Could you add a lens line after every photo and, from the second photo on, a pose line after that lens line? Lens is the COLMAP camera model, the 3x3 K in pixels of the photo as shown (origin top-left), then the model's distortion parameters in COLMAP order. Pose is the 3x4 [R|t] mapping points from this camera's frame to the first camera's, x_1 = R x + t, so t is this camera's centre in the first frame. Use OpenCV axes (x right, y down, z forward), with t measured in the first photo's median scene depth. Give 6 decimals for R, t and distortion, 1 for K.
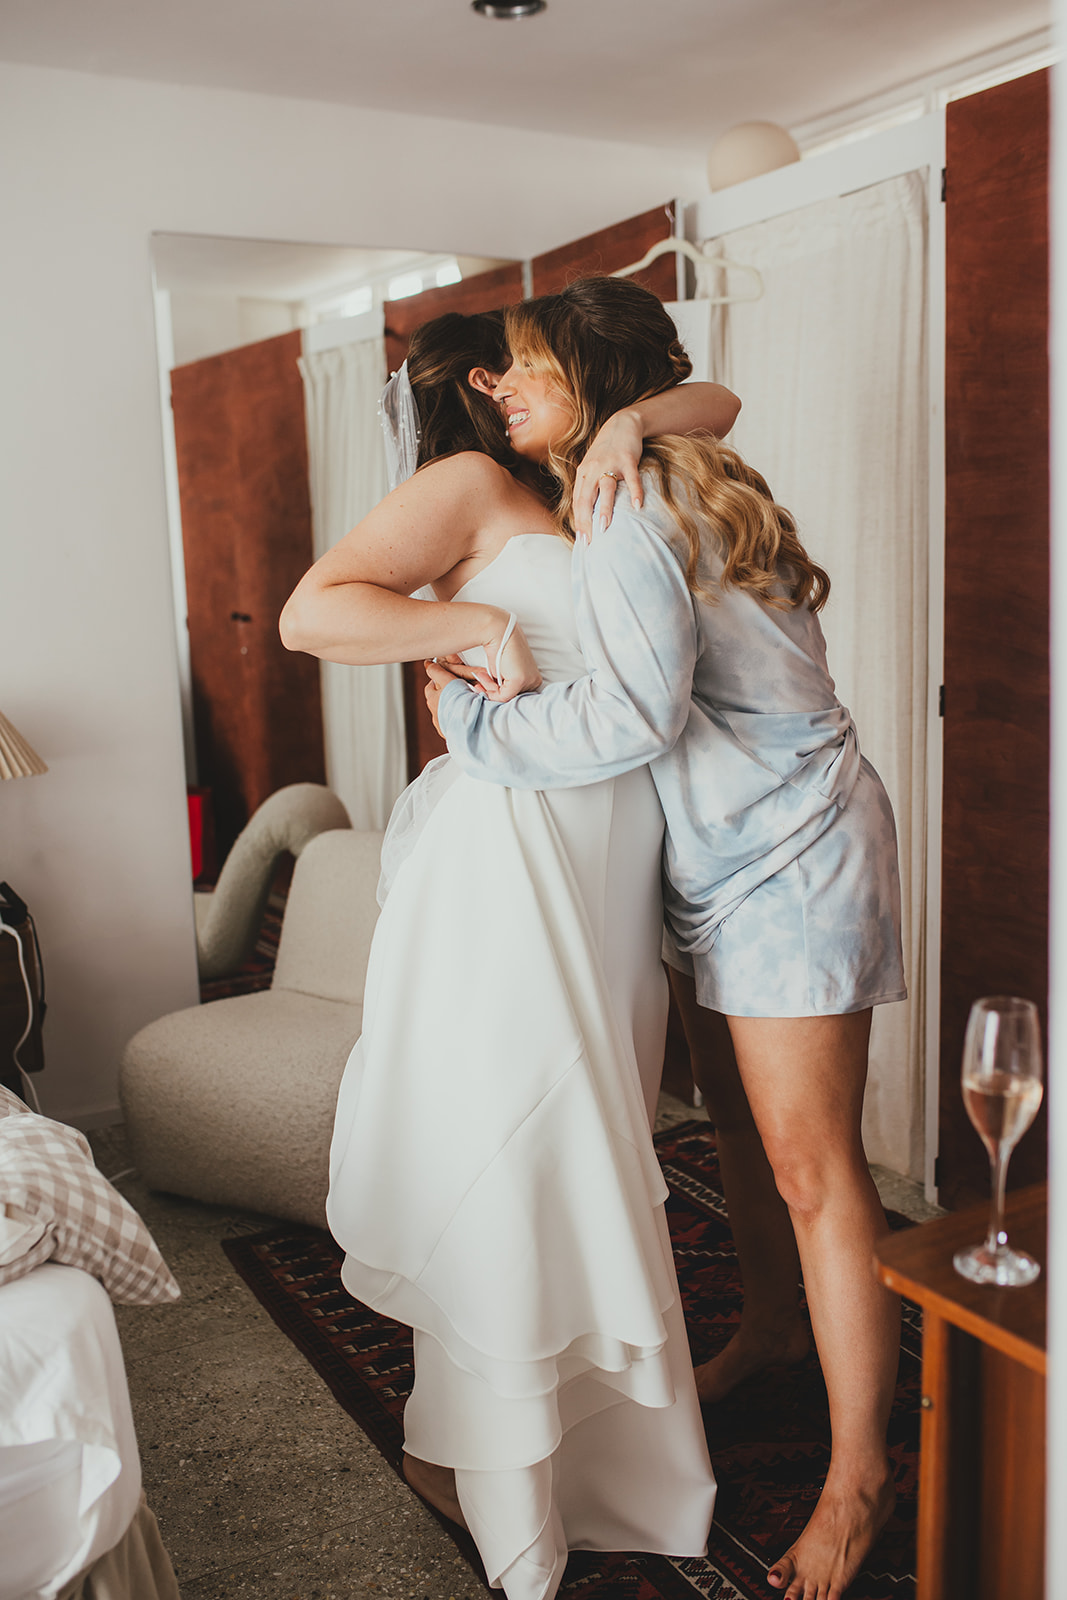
lens RADIAL K [[1646.4, 0, 533.5], [0, 1646.4, 800.0], [0, 0, 1]] dist [-0.009594, 0.018495]
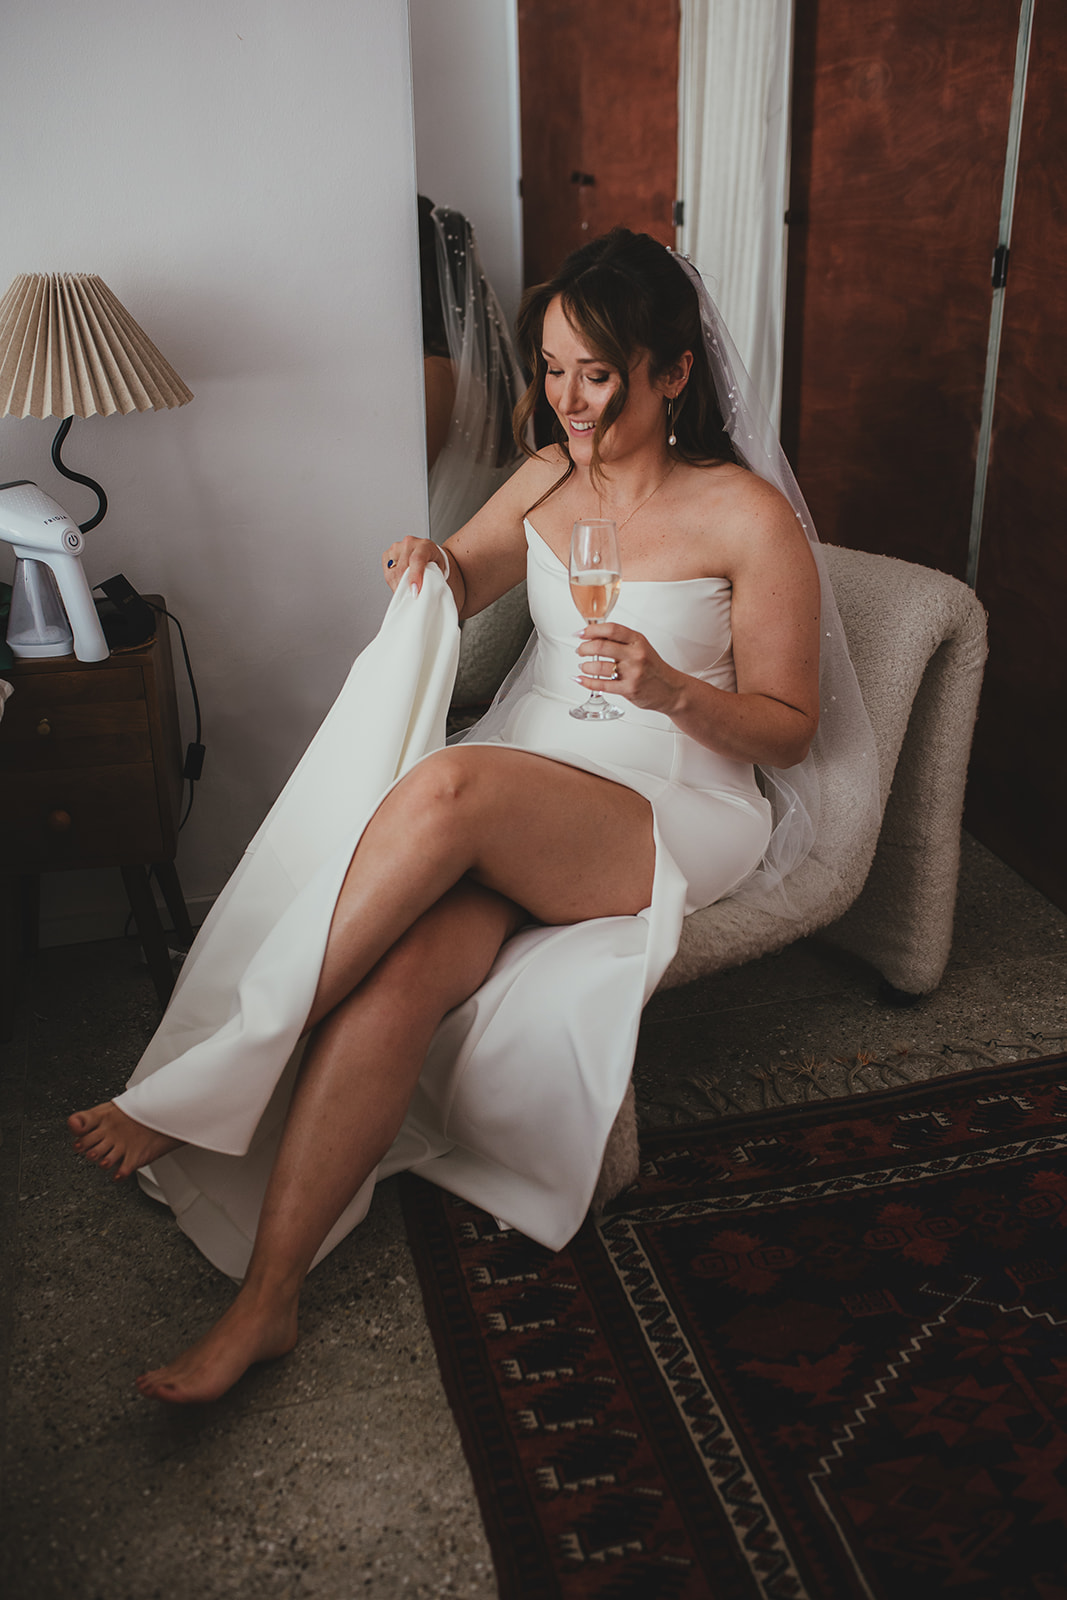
lens RADIAL K [[1646.4, 0, 533.5], [0, 1646.4, 800.0], [0, 0, 1]] dist [-0.009594, 0.018495]
pose [[0.970243, 0.102339, -0.219445, -0.009476], [-0.048059, 0.969653, 0.239714, -0.022375], [0.237317, -0.222035, 0.945717, 0.331180]]
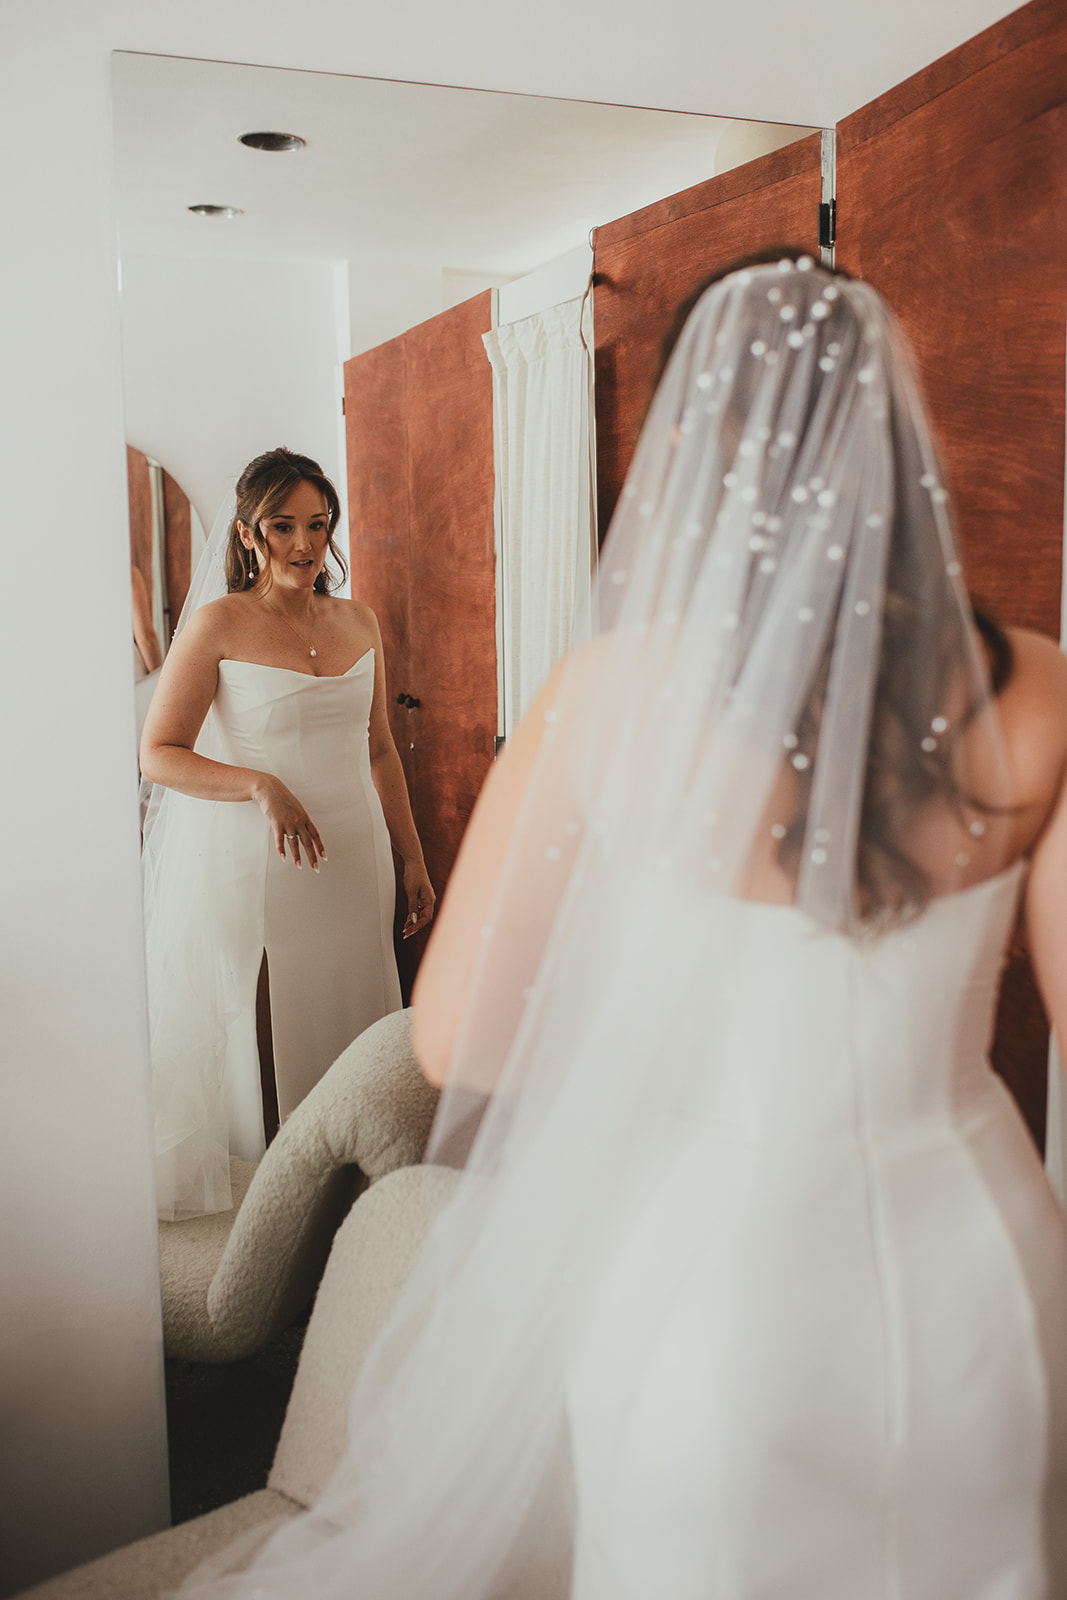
lens RADIAL K [[1646.4, 0, 533.5], [0, 1646.4, 800.0], [0, 0, 1]] dist [-0.009594, 0.018495]
pose [[0.983636, 0.045832, -0.174237, 0.005050], [-0.048633, 0.998747, -0.011841, -0.091816], [0.173476, 0.020121, 0.984632, 0.448241]]
